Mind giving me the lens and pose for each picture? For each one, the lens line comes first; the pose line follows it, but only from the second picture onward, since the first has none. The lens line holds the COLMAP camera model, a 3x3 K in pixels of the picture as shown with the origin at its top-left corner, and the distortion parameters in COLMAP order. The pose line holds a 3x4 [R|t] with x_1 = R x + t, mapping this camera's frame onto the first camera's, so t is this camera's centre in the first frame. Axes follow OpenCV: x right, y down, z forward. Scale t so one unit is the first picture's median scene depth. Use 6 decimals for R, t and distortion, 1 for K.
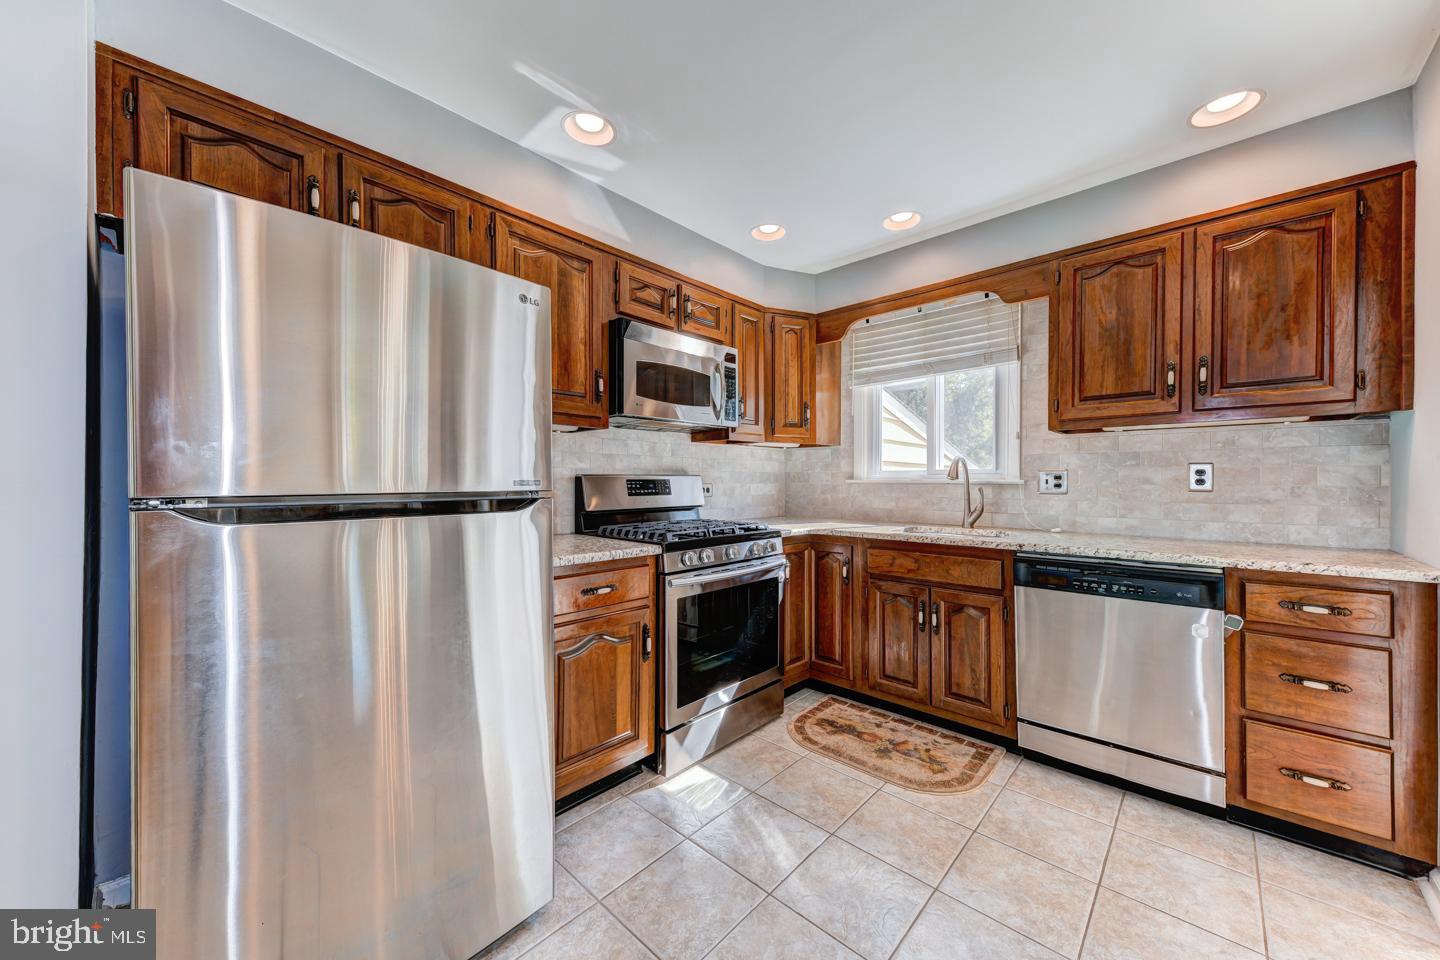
lens RADIAL K [[518.6, 0, 726.4], [0, 518.6, 484.8], [0, 0, 1]] dist [0.008162, 0.000375]
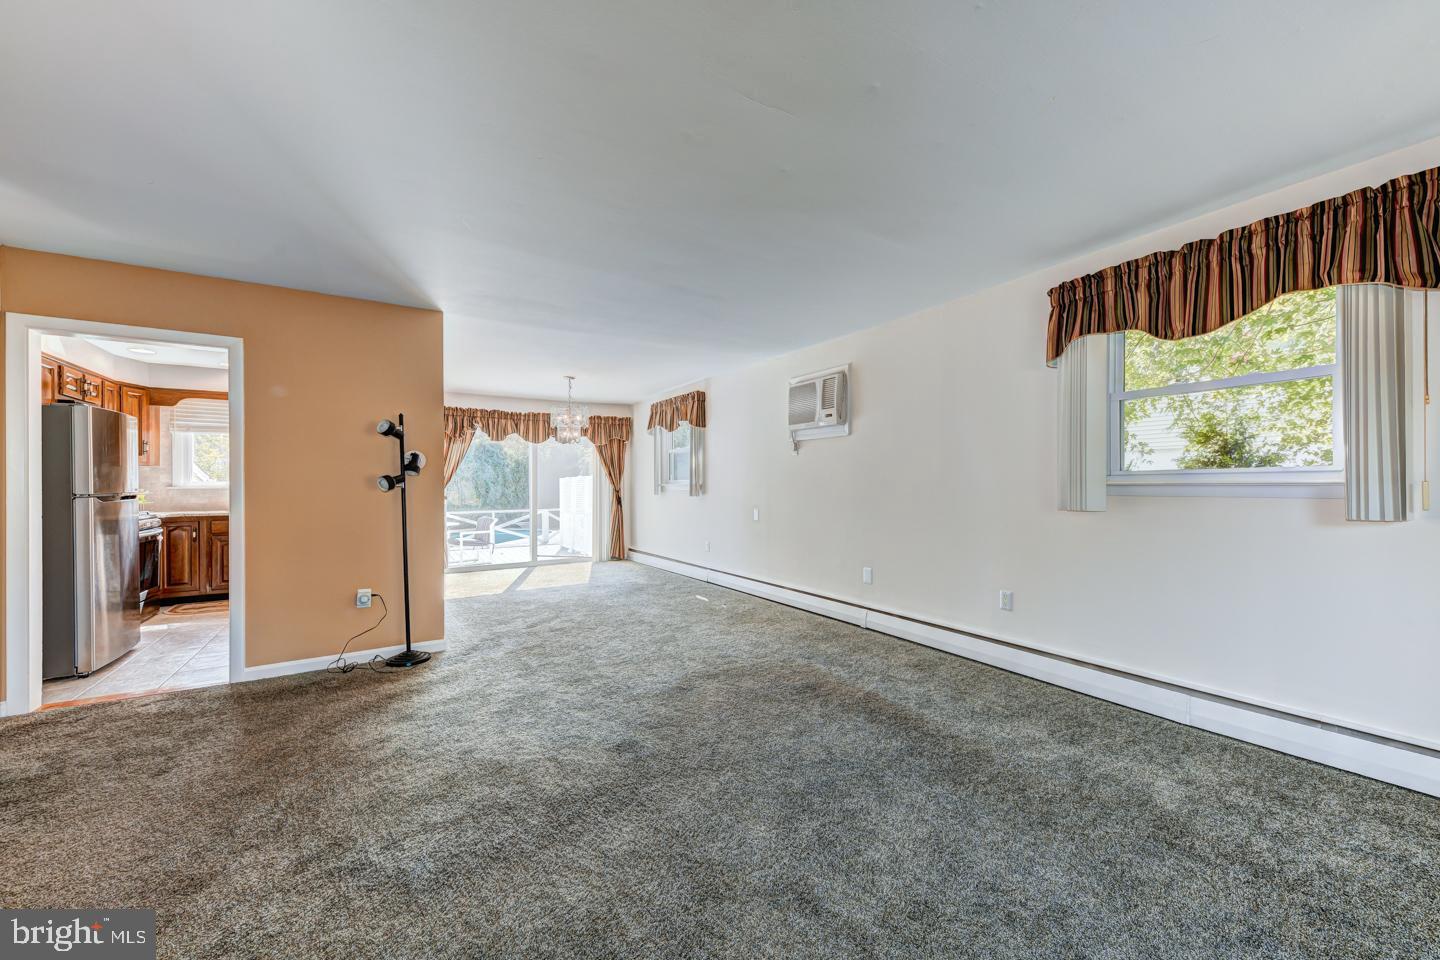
lens RADIAL K [[547.1, 0, 714.2], [0, 547.1, 485.3], [0, 0, 1]] dist [0.014490, -0.000854]
pose [[0.278866, -0.004532, 0.960319, -1.397024], [0.011056, 0.999938, 0.001508, 0.001861], [-0.960266, 0.010197, 0.278899, -1.638948]]
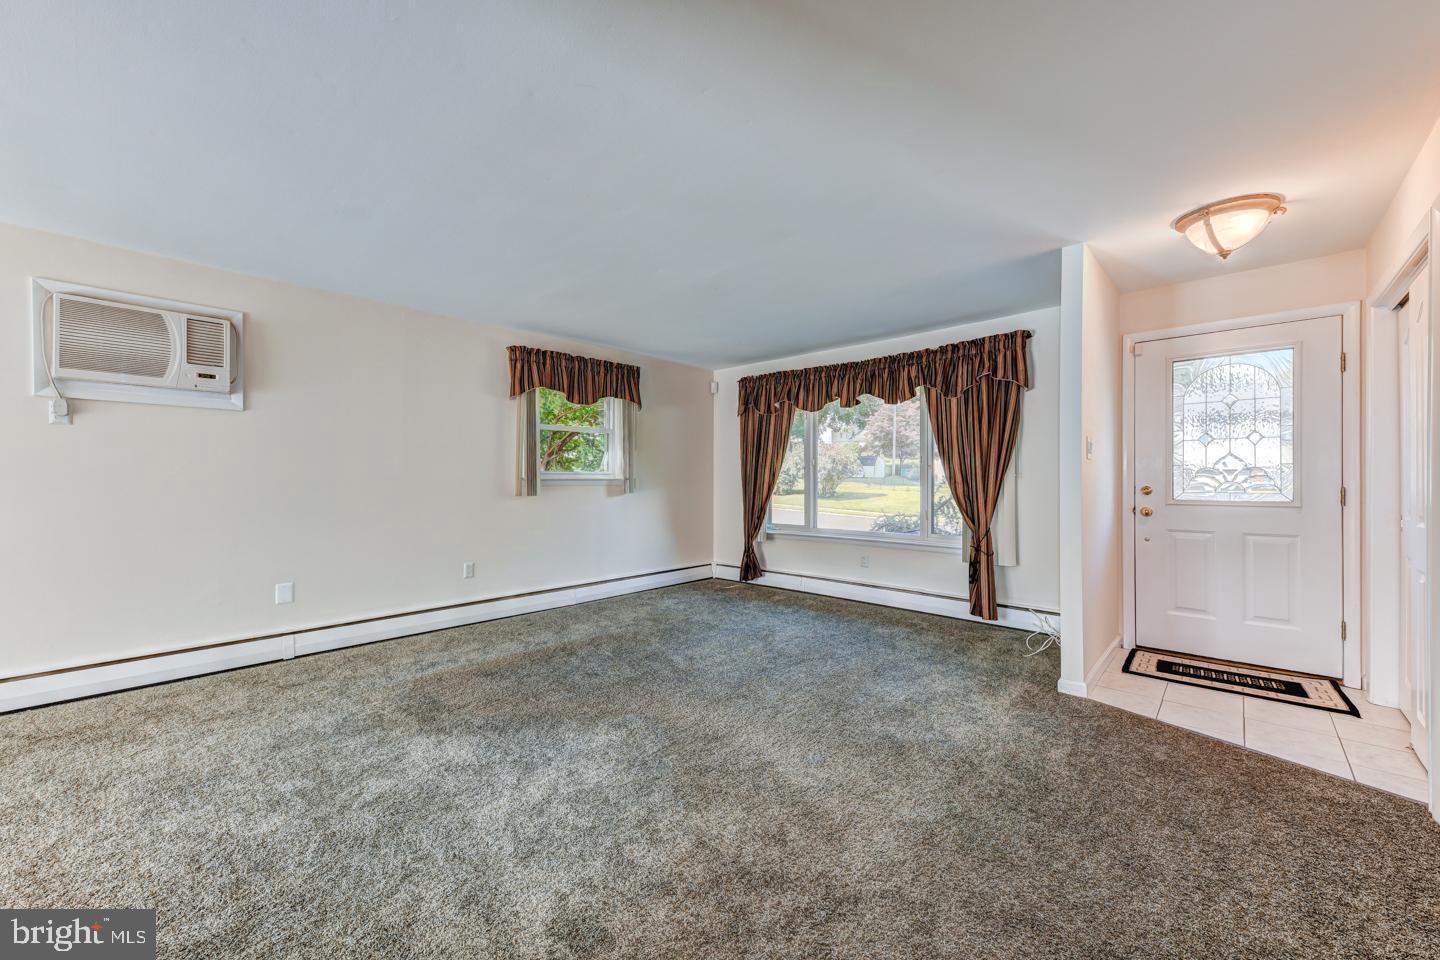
lens RADIAL K [[547.1, 0, 720.3], [0, 547.1, 483.9], [0, 0, 1]] dist [0.014490, -0.000854]
pose [[-0.999907, -0.003484, 0.013158, -0.639829], [-0.003281, 0.999875, 0.015436, -0.004662], [-0.013210, 0.015391, -0.999794, -0.111988]]
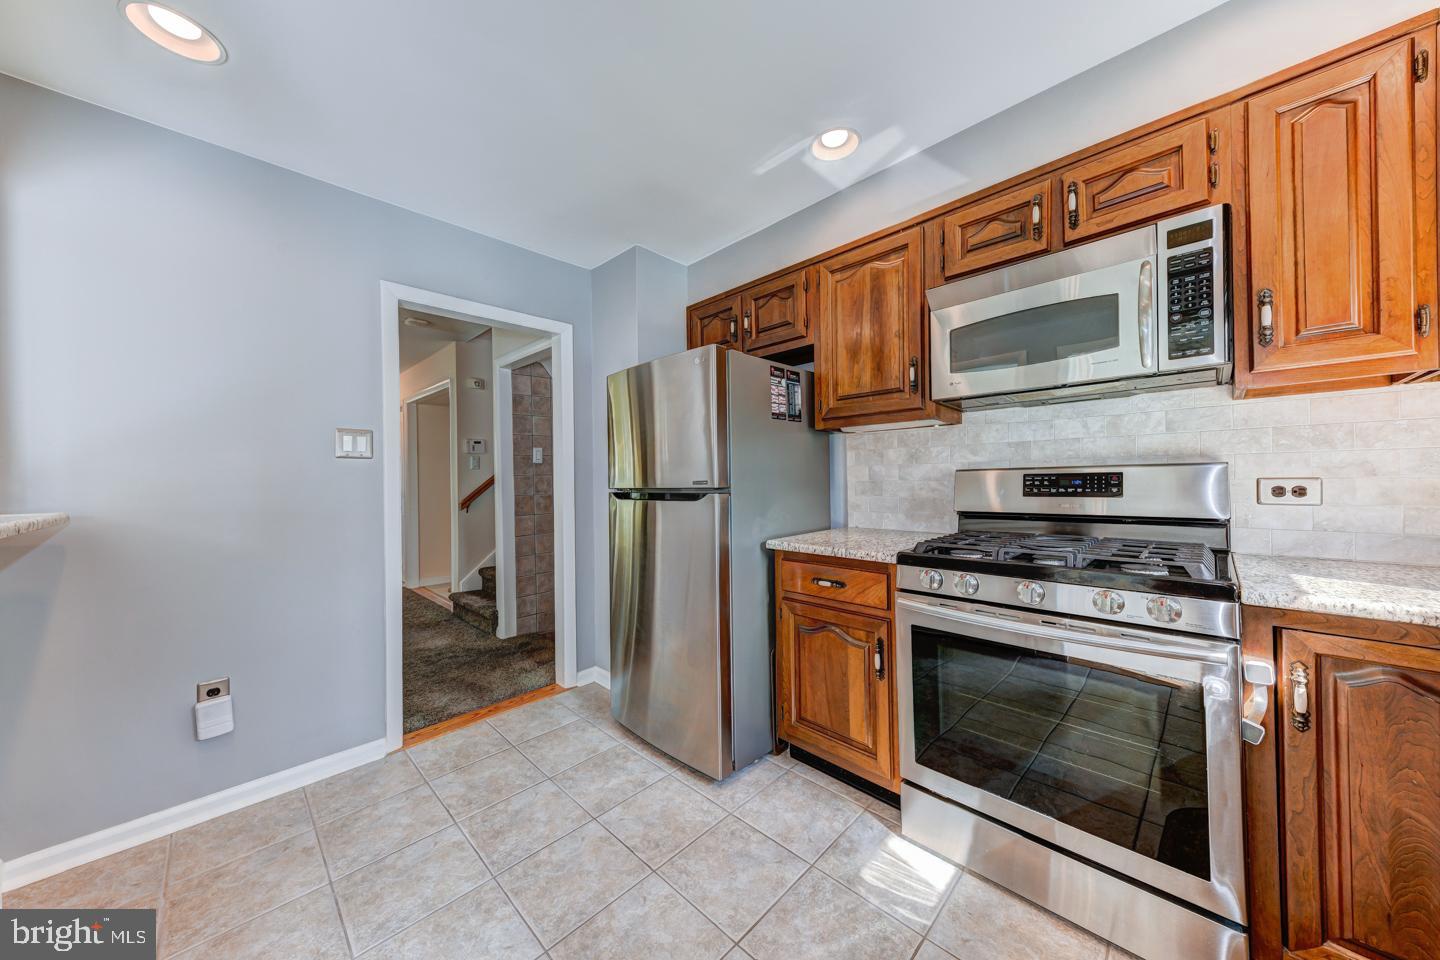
lens RADIAL K [[486.8, 0, 726.0], [0, 486.8, 480.7], [0, 0, 1]] dist [0.011248, 0.000009]
pose [[-0.027339, 0.001524, -0.999625, 0.596184], [0.006940, 0.999975, 0.001335, -0.005465], [0.999602, -0.006901, -0.027349, 0.652294]]
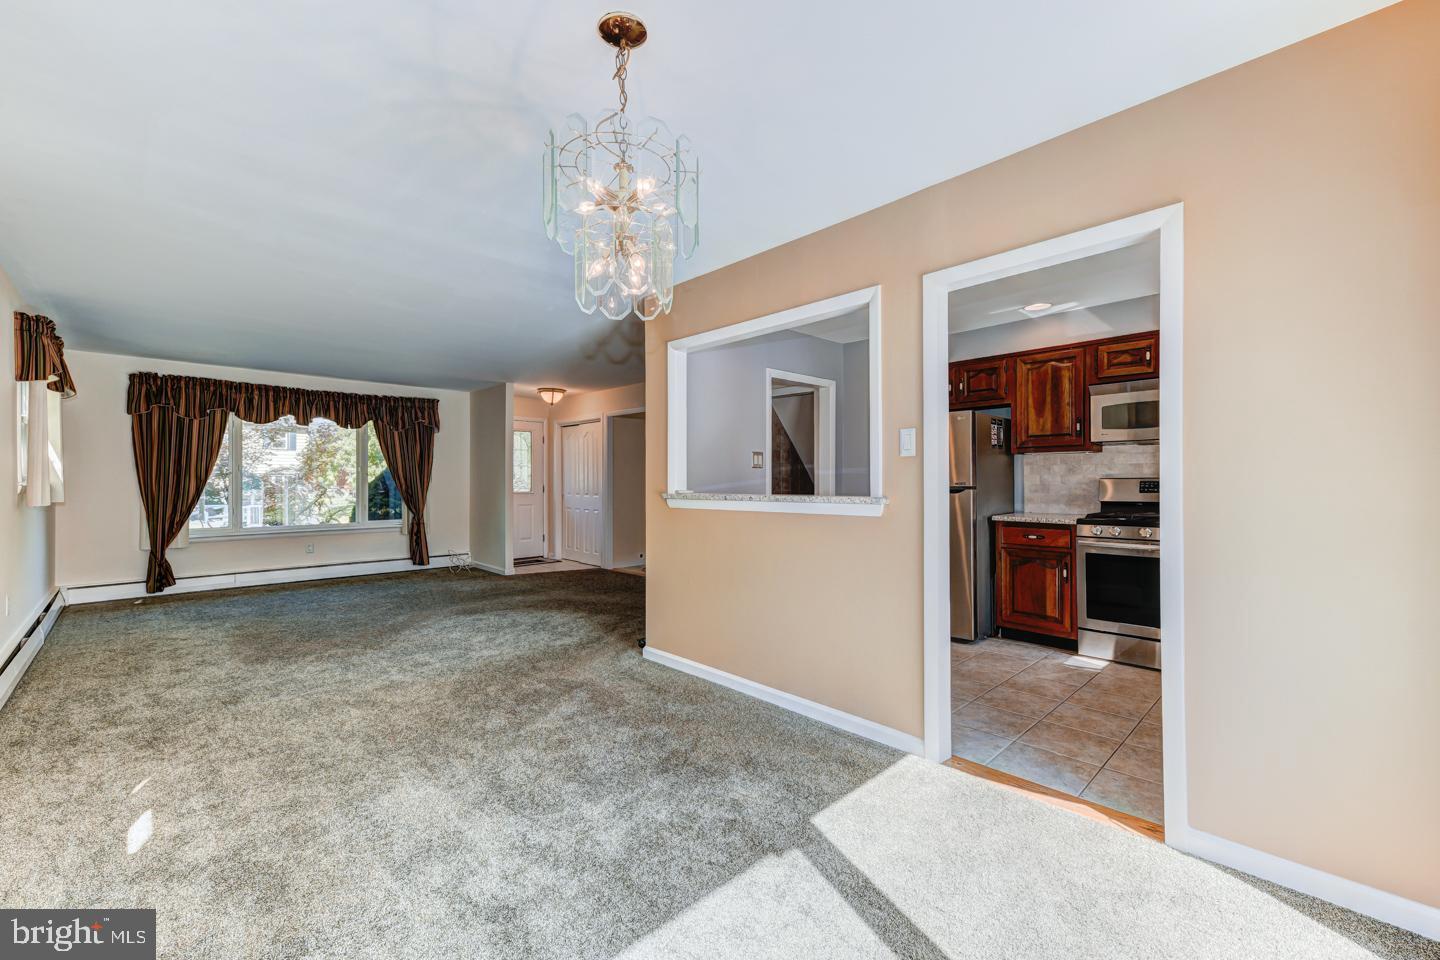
lens RADIAL K [[594.3, 0, 727.8], [0, 594.3, 483.3], [0, 0, 1]] dist [0.022678, -0.000911]
pose [[-0.054054, -0.000298, -0.998538, 1.701537], [-0.003884, 0.999992, -0.000088, -0.000165], [0.998530, 0.003874, -0.054055, -0.050457]]
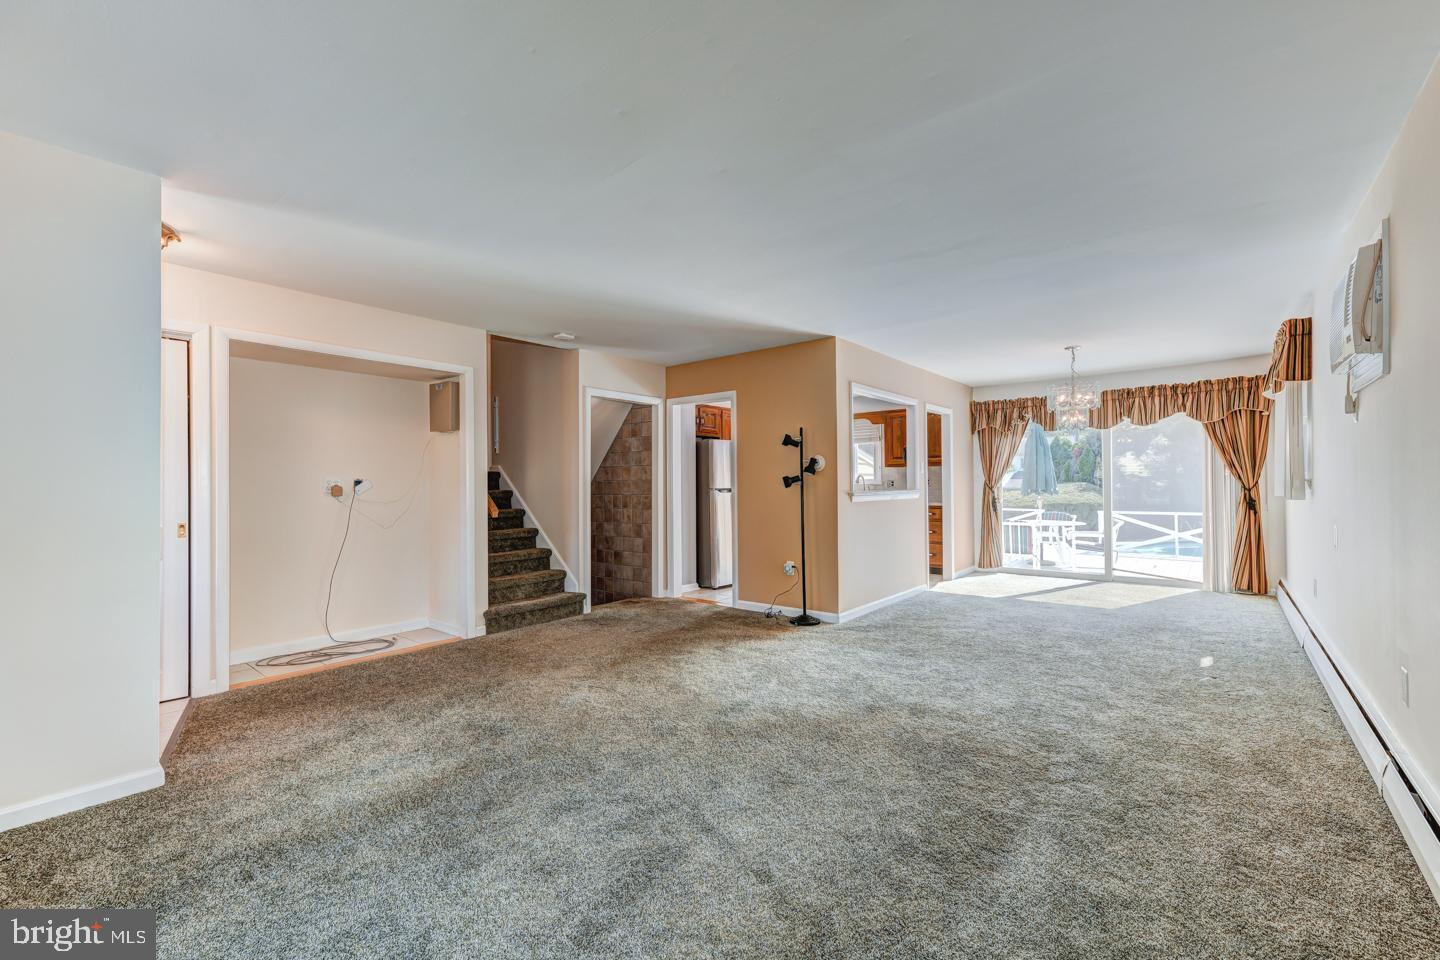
lens RADIAL K [[594.3, 0, 730.5], [0, 594.3, 484.9], [0, 0, 1]] dist [0.022678, -0.000911]
pose [[0.998182, -0.011527, 0.059159, -0.511359], [0.011771, 0.999924, -0.003786, 0.003416], [-0.059111, 0.004475, 0.998241, -2.503290]]
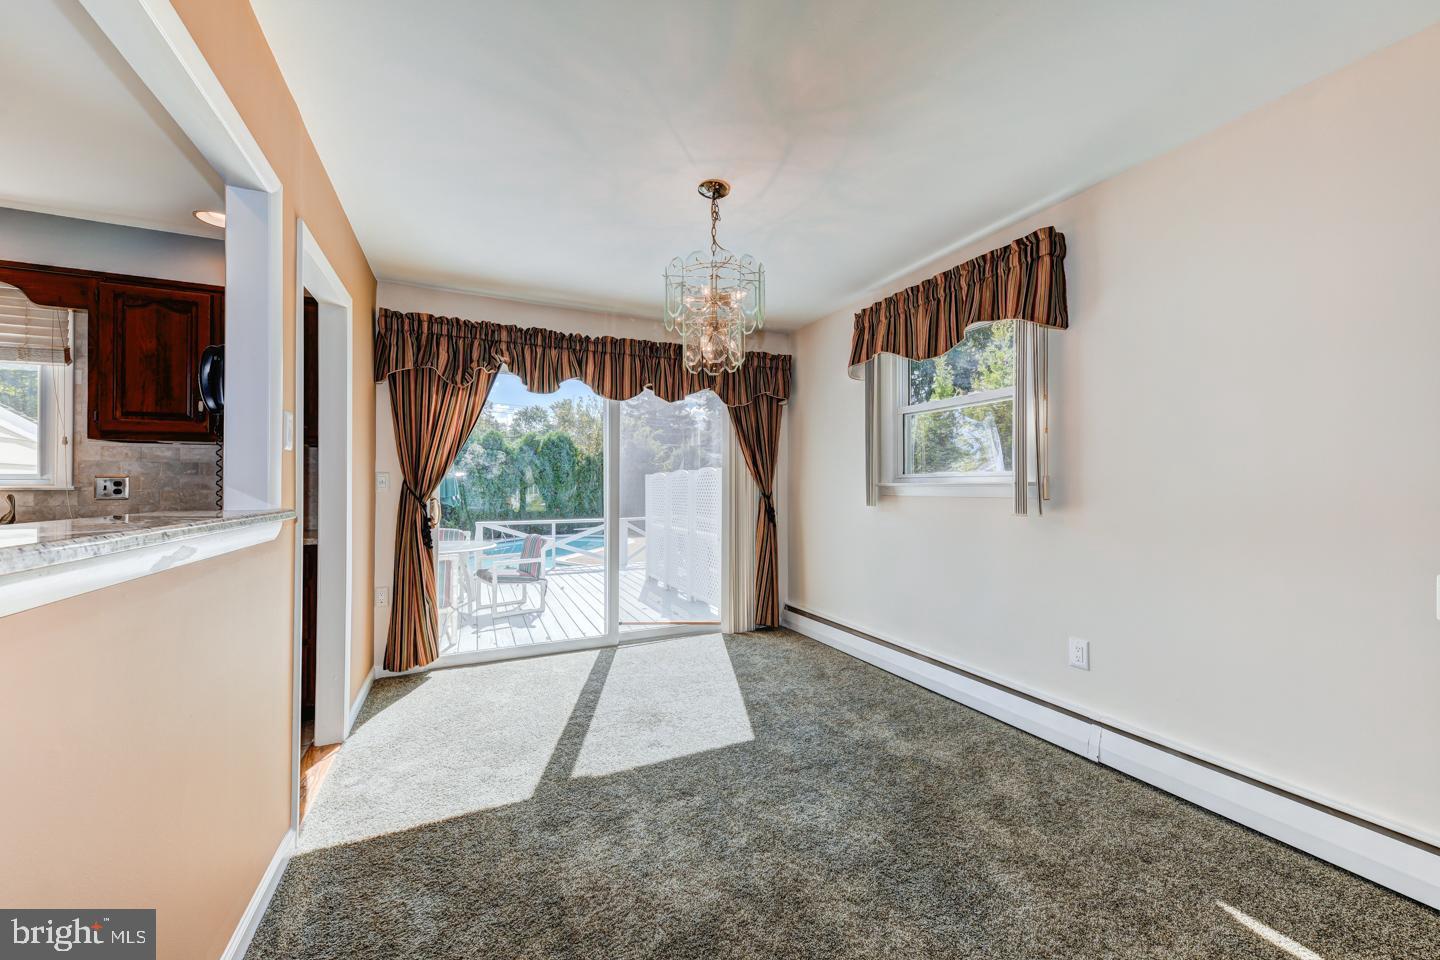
lens RADIAL K [[547.1, 0, 719.5], [0, 547.1, 475.0], [0, 0, 1]] dist [0.014490, -0.000854]
pose [[0.386557, 0.012937, 0.922175, 0.083599], [0.008660, 0.999807, -0.017656, -0.001481], [-0.922225, 0.014811, 0.386370, -0.600434]]
